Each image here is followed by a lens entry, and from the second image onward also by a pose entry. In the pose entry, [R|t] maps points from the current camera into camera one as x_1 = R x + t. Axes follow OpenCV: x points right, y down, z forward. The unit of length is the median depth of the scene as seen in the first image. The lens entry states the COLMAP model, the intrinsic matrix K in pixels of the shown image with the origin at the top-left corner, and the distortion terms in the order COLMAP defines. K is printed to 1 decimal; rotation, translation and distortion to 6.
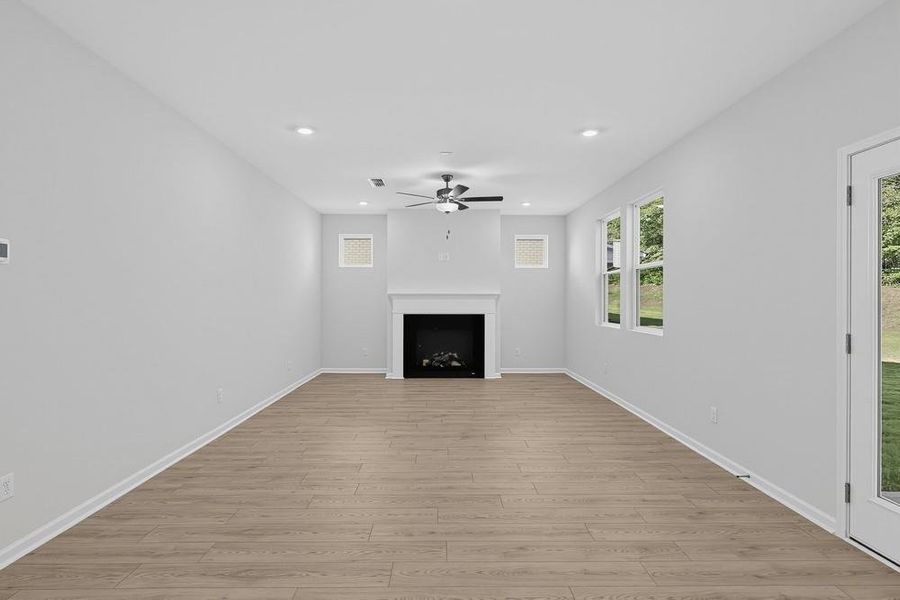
lens RADIAL K [[459.8, 0, 450.0], [0, 459.8, 300.0], [0, 0, 1]] dist [0.000907, -0.000035]
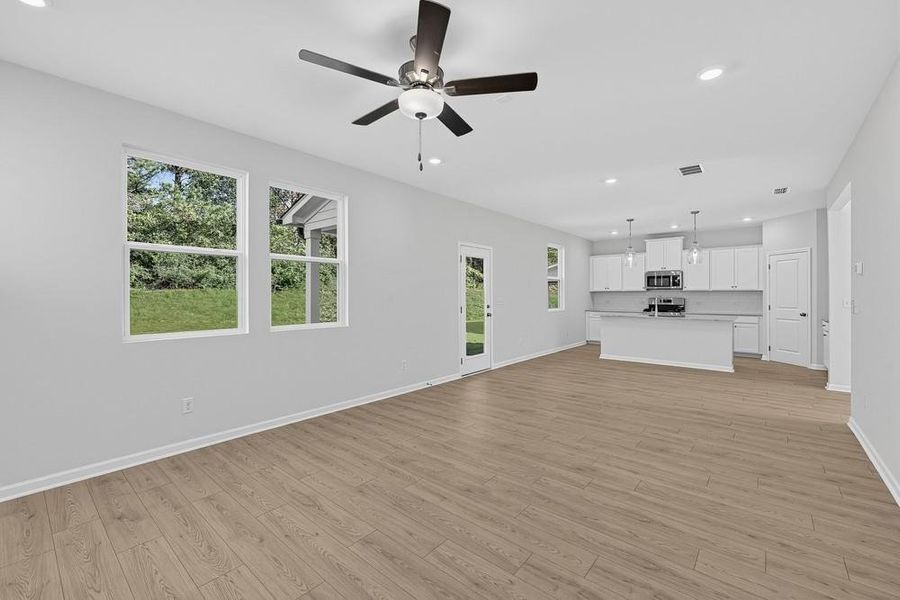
lens RADIAL K [[378.3, 0, 450.0], [0, 378.3, 300.0], [0, 0, 1]] dist [-0.001782, -0.000218]
pose [[-0.754910, -0.010611, 0.655742, -0.287480], [-0.002566, 0.999909, 0.013226, 0.001129], [-0.655823, 0.008301, -0.754869, 1.276571]]
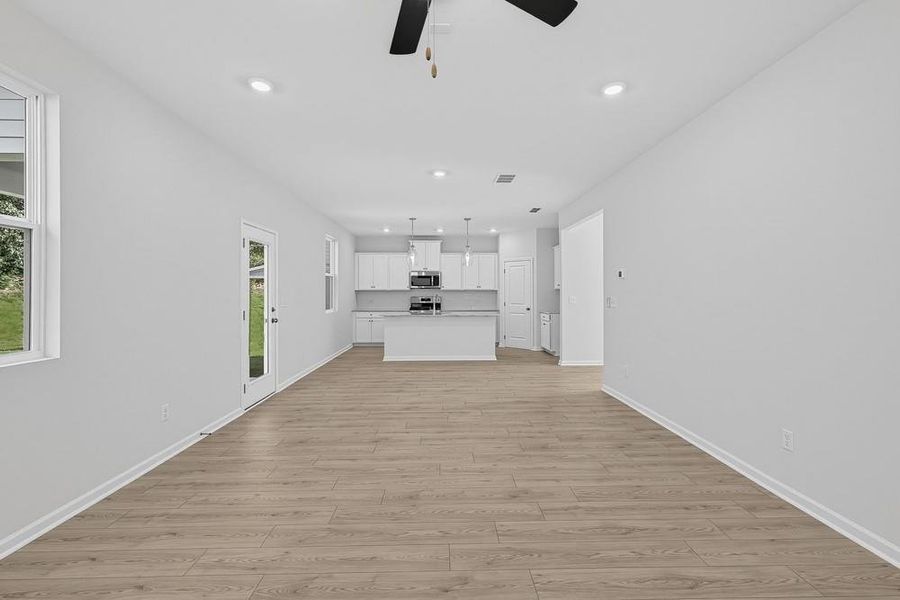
lens RADIAL K [[392.1, 0, 455.7], [0, 392.1, 291.4], [0, 0, 1]] dist [-0.000335, -0.000376]
pose [[-0.999827, -0.000135, -0.018602, -0.014150], [0.000021, 0.999965, -0.008367, 0.002048], [0.018603, -0.008366, -0.999792, 1.233355]]
